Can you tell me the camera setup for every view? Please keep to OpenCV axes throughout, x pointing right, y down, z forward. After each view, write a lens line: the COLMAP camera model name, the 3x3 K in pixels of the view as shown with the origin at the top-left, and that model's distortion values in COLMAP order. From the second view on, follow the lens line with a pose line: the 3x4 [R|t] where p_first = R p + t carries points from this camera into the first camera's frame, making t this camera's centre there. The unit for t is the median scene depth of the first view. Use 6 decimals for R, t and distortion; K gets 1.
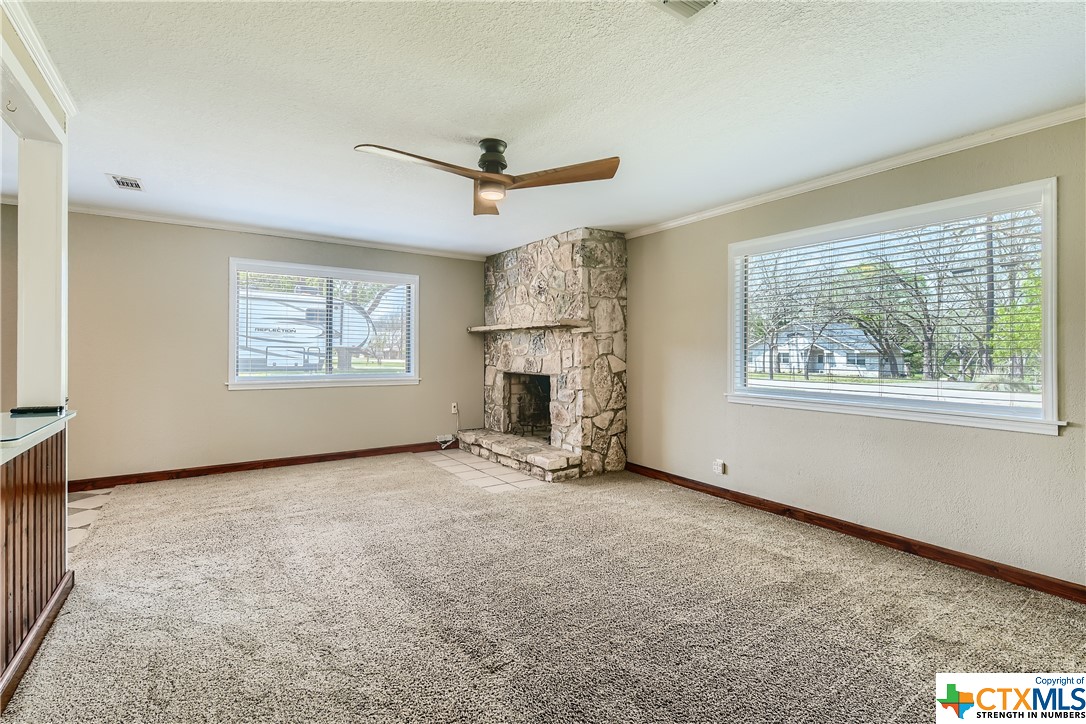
lens RADIAL K [[488.0, 0, 542.9], [0, 488.0, 354.5], [0, 0, 1]] dist [0.009952, -0.001504]
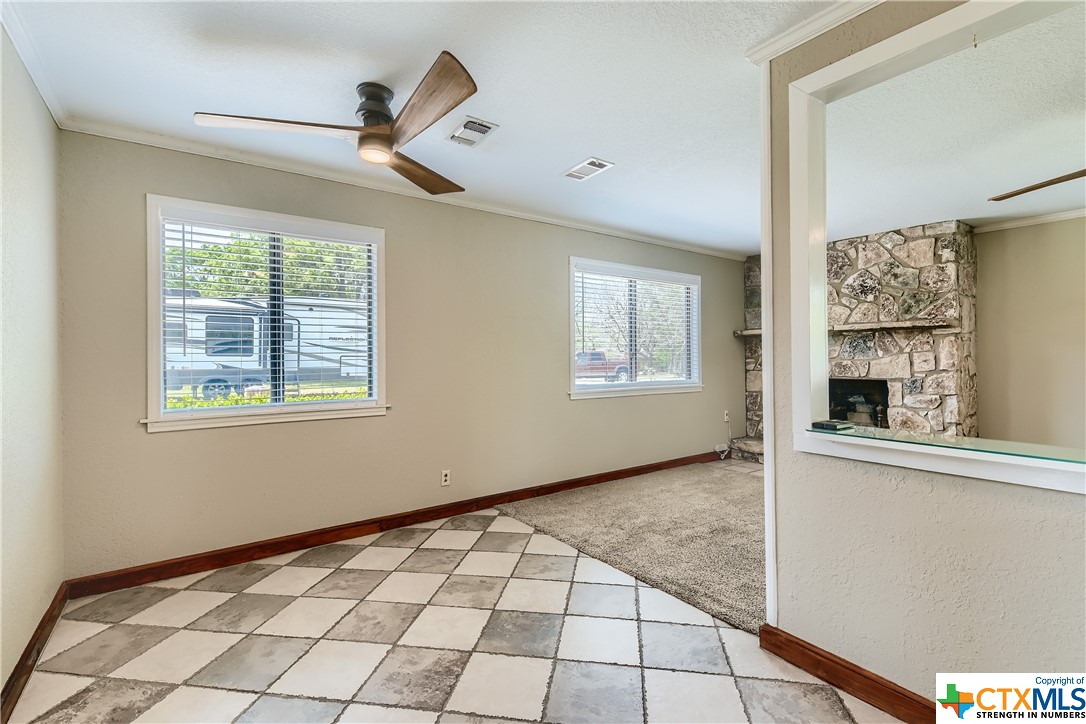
lens RADIAL K [[488.0, 0, 527.4], [0, 488.0, 359.4], [0, 0, 1]] dist [0.009952, -0.001504]
pose [[0.999979, -0.005491, -0.003458, -0.685535], [0.005456, 0.999936, -0.009928, 0.009539], [0.003513, 0.009909, 0.999945, 0.059967]]
